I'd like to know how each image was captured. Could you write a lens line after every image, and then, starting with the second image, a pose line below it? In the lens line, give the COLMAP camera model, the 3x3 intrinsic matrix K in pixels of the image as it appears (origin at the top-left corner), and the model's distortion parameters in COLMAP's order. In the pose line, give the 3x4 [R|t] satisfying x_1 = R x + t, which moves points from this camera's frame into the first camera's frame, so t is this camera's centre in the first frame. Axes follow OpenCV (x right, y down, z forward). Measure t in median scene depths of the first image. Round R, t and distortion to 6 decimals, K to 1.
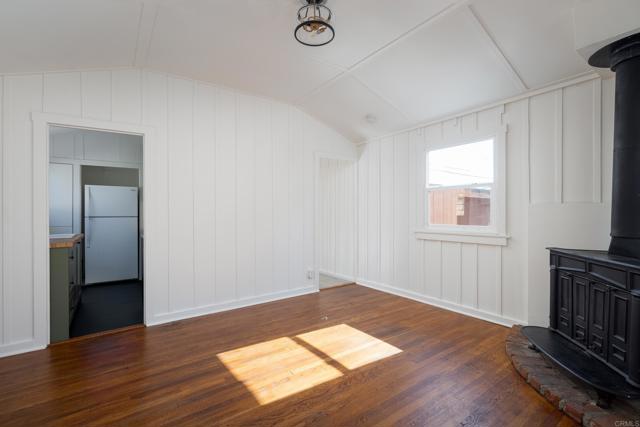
lens RADIAL K [[295.9, 0, 317.2], [0, 295.9, 214.7], [0, 0, 1]] dist [0.004134, 0.000249]
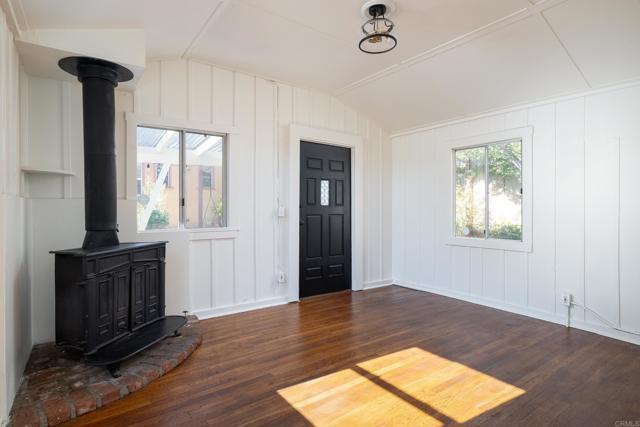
lens RADIAL K [[332.3, 0, 318.8], [0, 332.3, 209.7], [0, 0, 1]] dist [0.000375, 0.000258]
pose [[-0.999987, 0.005163, 0.000243, 0.176430], [0.005166, 0.999890, 0.013918, -0.010073], [-0.000171, 0.013919, -0.999903, 1.906788]]
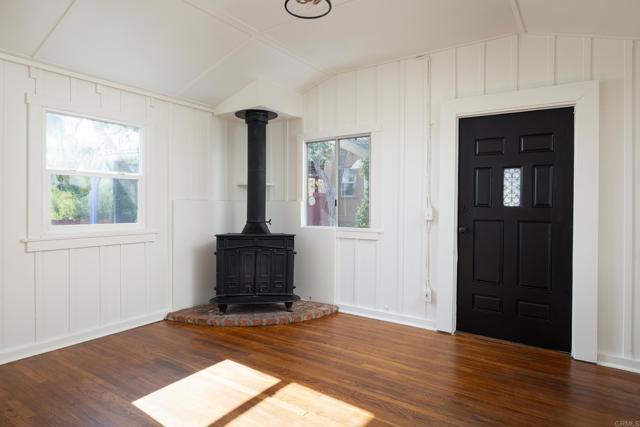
lens RADIAL K [[367.3, 0, 315.9], [0, 367.3, 210.5], [0, 0, 1]] dist [0.002745, 0.000063]
pose [[-0.344277, -0.011550, 0.938797, -0.894910], [0.003973, 0.999897, 0.013758, -0.015586], [-0.938860, 0.008466, -0.344196, 1.165230]]
